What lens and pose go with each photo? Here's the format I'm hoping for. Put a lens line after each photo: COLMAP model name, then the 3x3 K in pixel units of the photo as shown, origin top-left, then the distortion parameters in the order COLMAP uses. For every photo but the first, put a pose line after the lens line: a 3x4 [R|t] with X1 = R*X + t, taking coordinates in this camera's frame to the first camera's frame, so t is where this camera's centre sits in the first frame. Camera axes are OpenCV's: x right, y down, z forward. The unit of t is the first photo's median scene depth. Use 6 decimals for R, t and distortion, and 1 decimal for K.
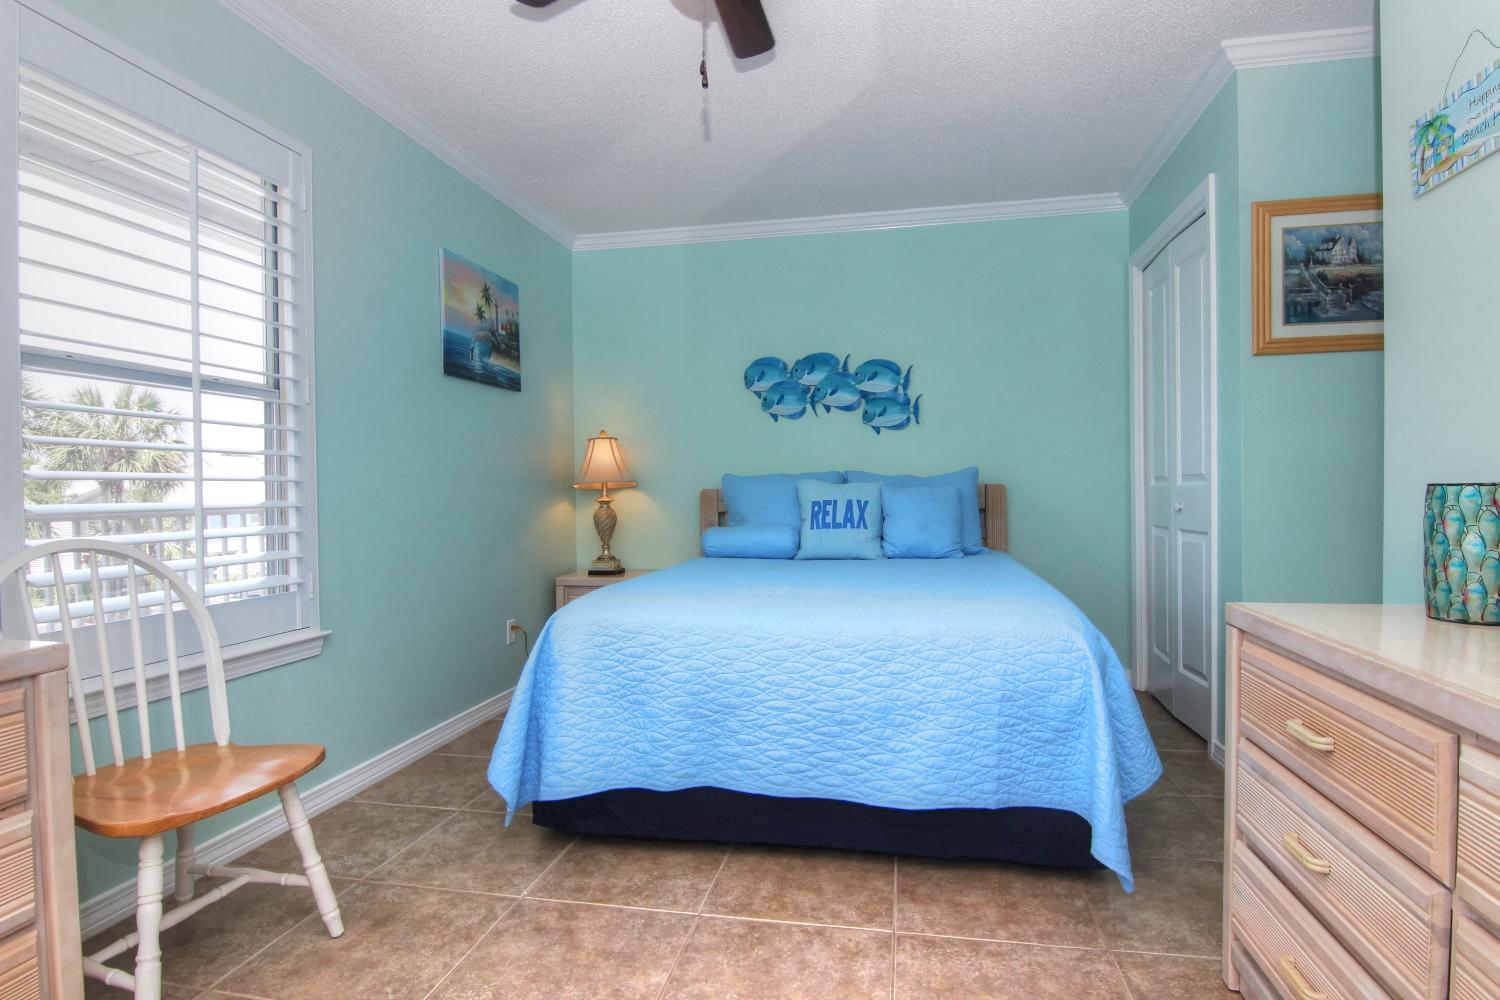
lens RADIAL K [[780.2, 0, 750.0], [0, 780.2, 500.0], [0, 0, 1]] dist [-0.000991, -0.000238]
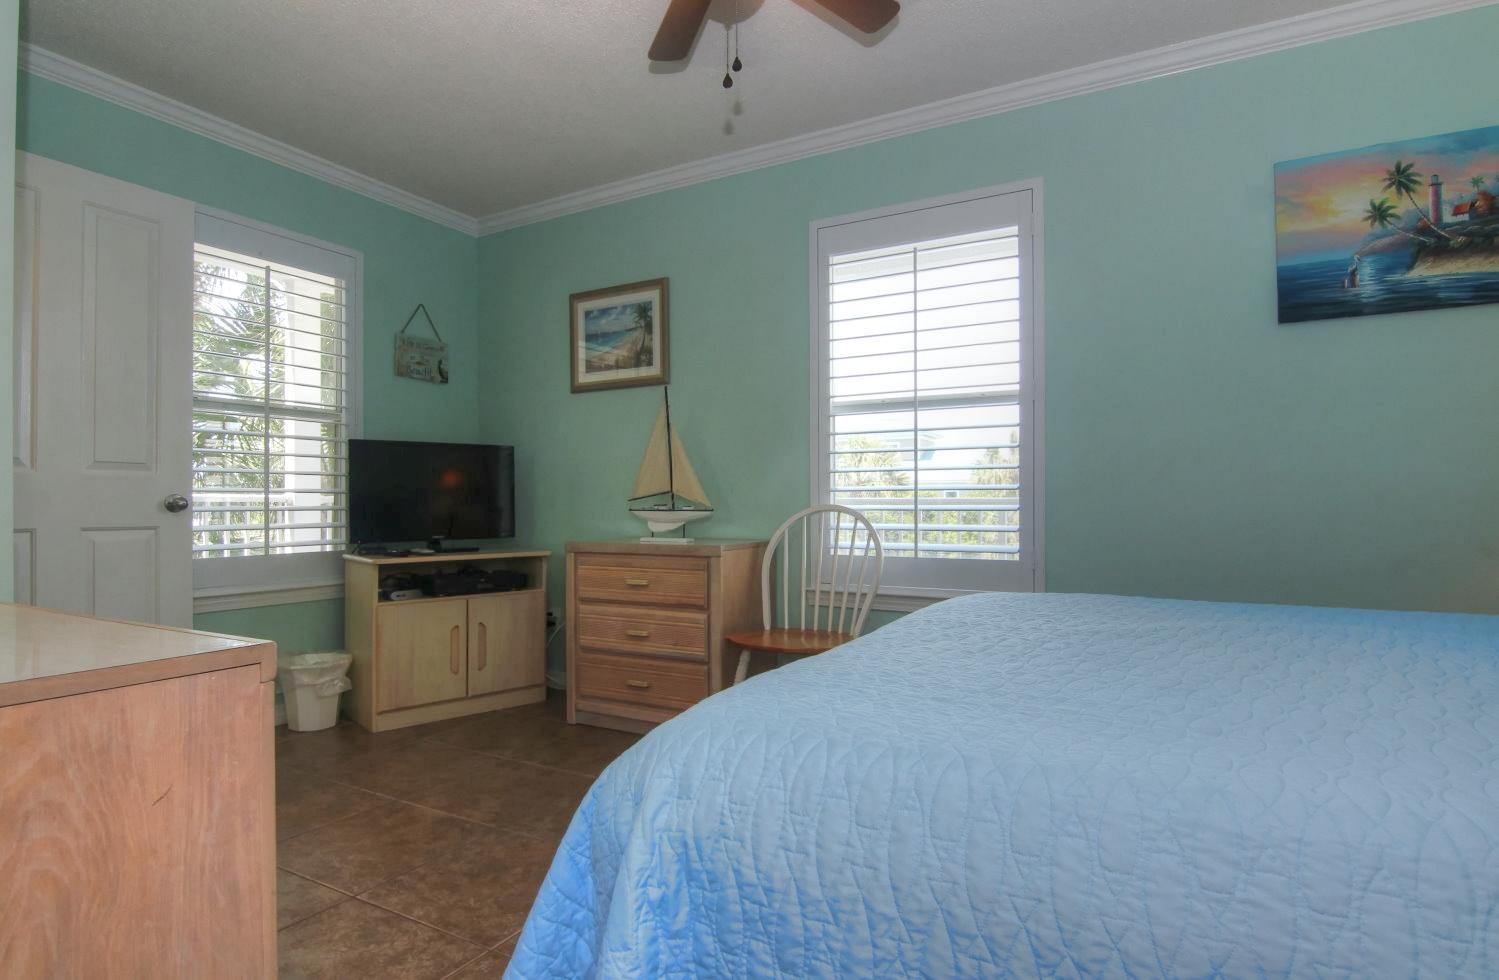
lens RADIAL K [[806.1, 0, 749.5], [0, 806.1, 490.0], [0, 0, 1]] dist [-0.002466, -0.000735]
pose [[-0.286824, -0.004645, -0.957972, 0.500855], [-0.005911, 0.999978, -0.003079, 0.010292], [0.957965, 0.004780, -0.286846, 0.685031]]
